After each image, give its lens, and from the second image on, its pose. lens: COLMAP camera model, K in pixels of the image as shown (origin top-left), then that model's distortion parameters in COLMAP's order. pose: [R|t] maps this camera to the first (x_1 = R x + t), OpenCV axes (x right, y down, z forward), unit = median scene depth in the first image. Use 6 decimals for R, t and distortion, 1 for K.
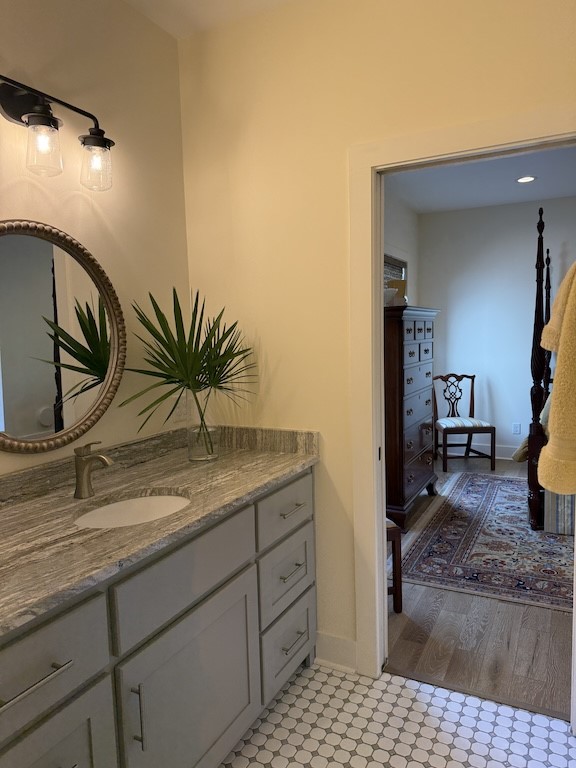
lens RADIAL K [[542.1, 0, 288.9], [0, 542.1, 384.5], [0, 0, 1]] dist [0.013989, -0.016354]
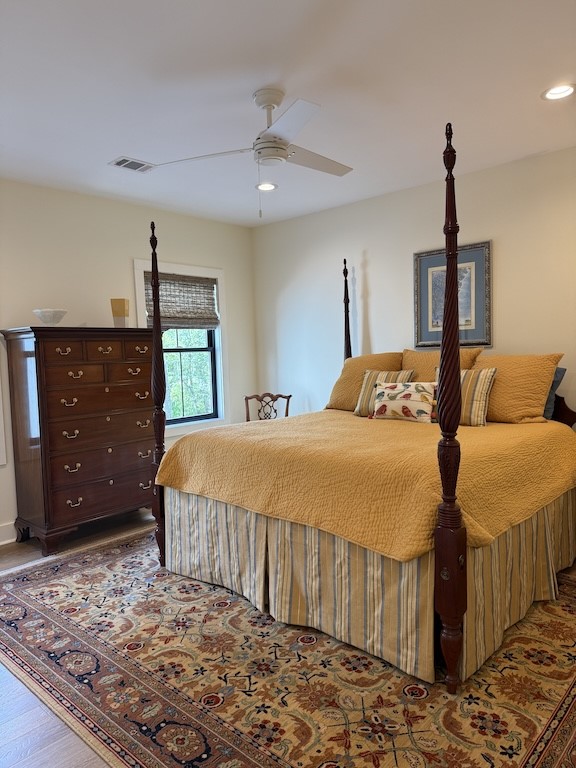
lens RADIAL K [[542.1, 0, 288.8], [0, 542.1, 383.2], [0, 0, 1]] dist [0.013989, -0.016354]
pose [[0.967190, 0.012246, -0.253760, 0.849859], [-0.017702, 0.999658, -0.019230, -0.029065], [0.253438, 0.023091, 0.967076, 0.141513]]
